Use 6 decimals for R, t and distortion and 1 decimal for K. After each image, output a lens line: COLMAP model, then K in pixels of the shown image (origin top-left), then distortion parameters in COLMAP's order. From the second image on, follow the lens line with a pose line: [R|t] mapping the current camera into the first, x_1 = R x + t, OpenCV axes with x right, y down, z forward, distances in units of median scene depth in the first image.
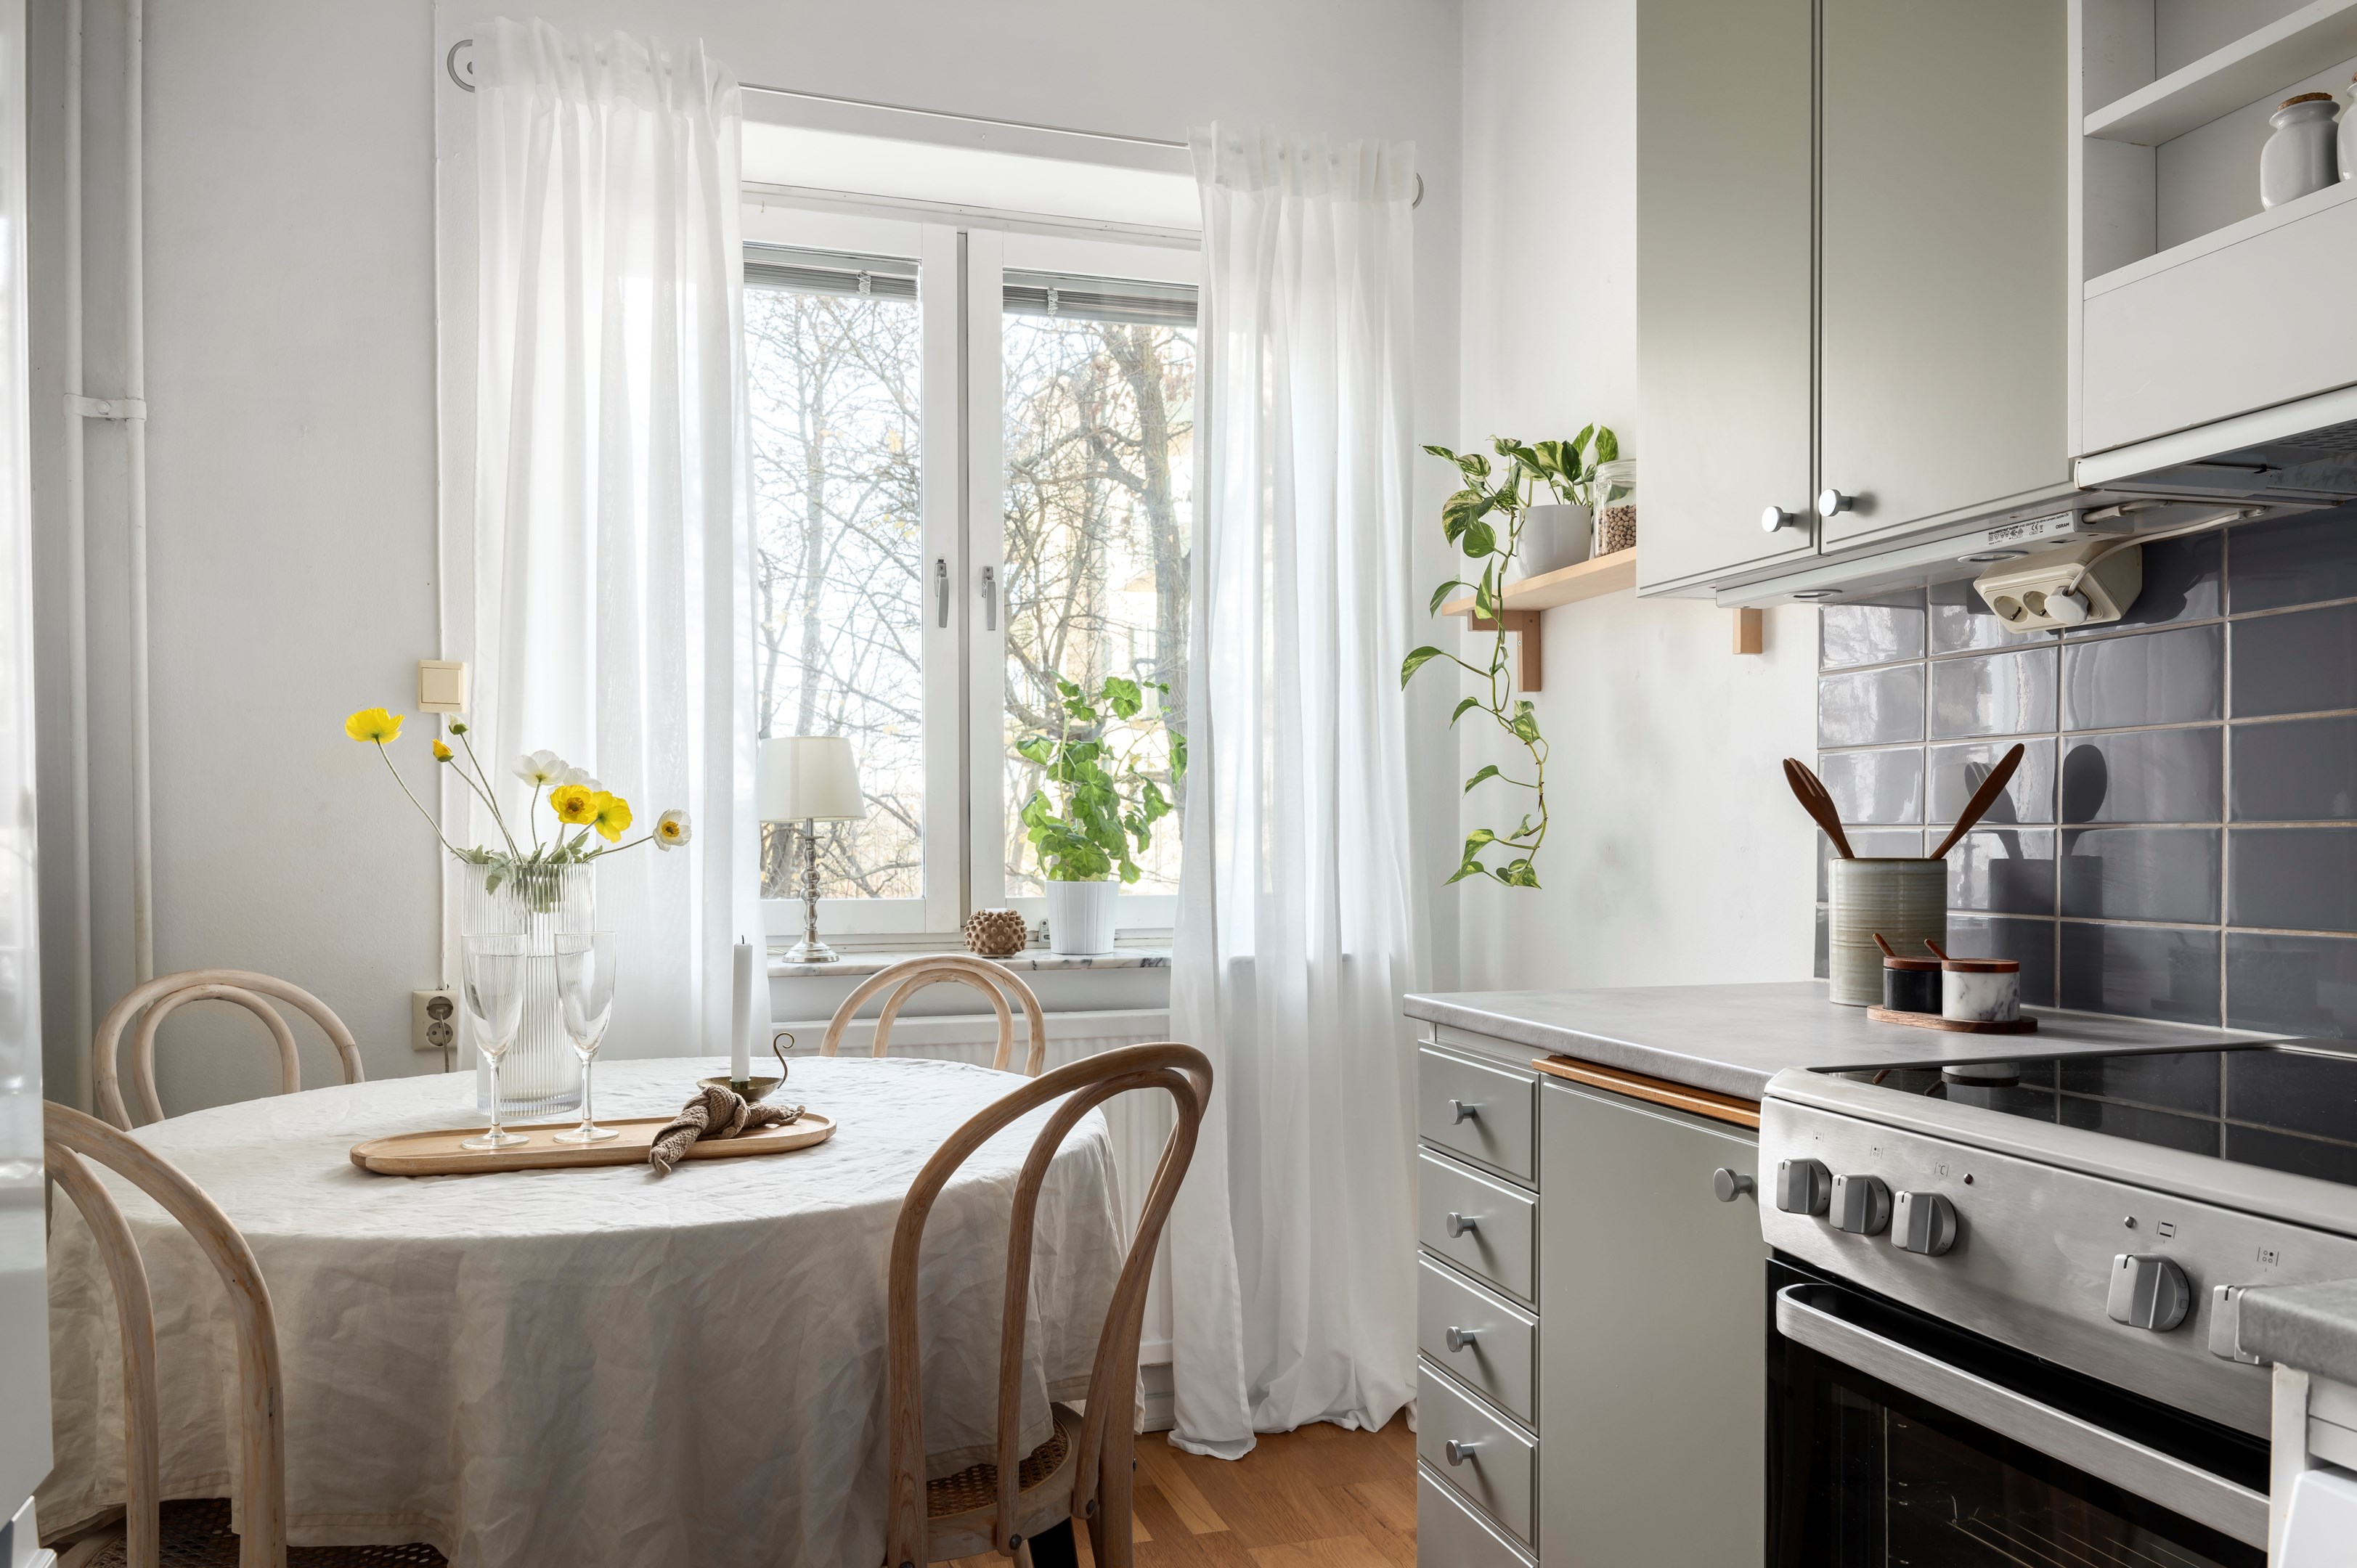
lens RADIAL K [[1647.6, 0, 1178.6], [0, 1647.6, 813.6], [0, 0, 1]] dist [0.014961, -0.019955]
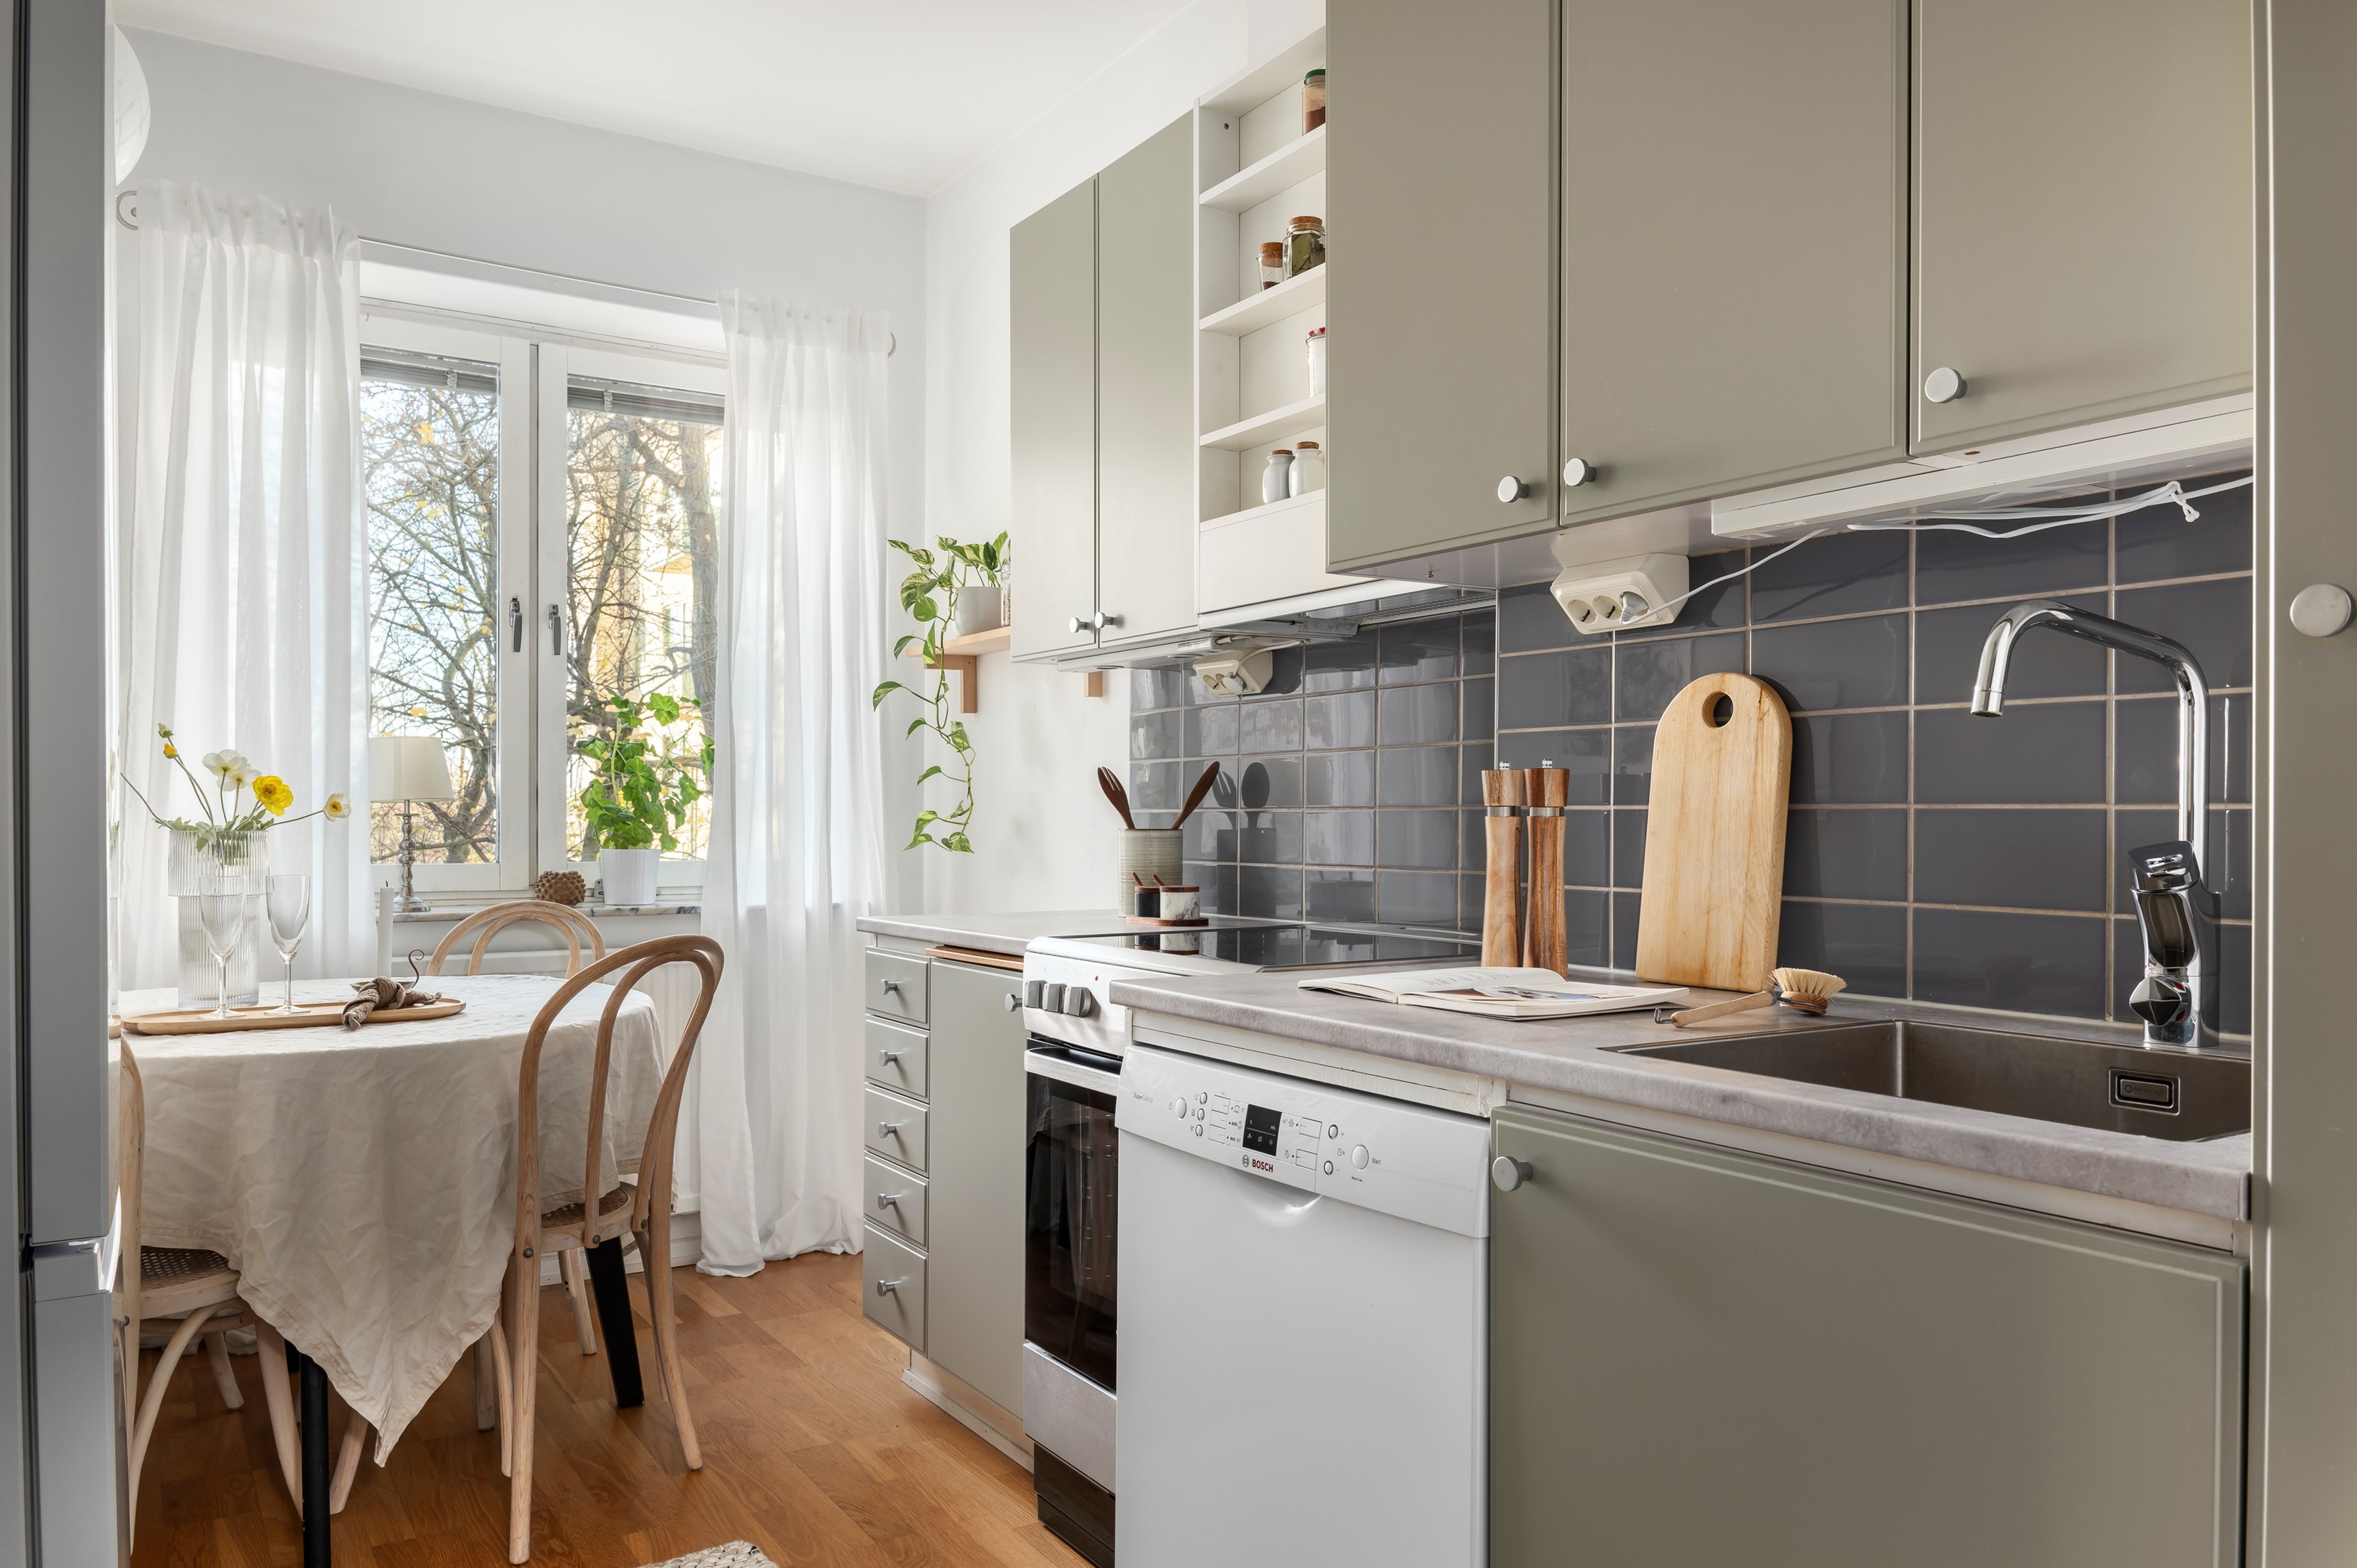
lens RADIAL K [[1647.6, 0, 1178.6], [0, 1647.6, 813.6], [0, 0, 1]] dist [0.014961, -0.019955]
pose [[0.962907, 0.005246, 0.269782, 0.007953], [-0.007444, 0.999947, 0.007126, 0.000035], [-0.269730, -0.008870, 0.962895, -0.437165]]
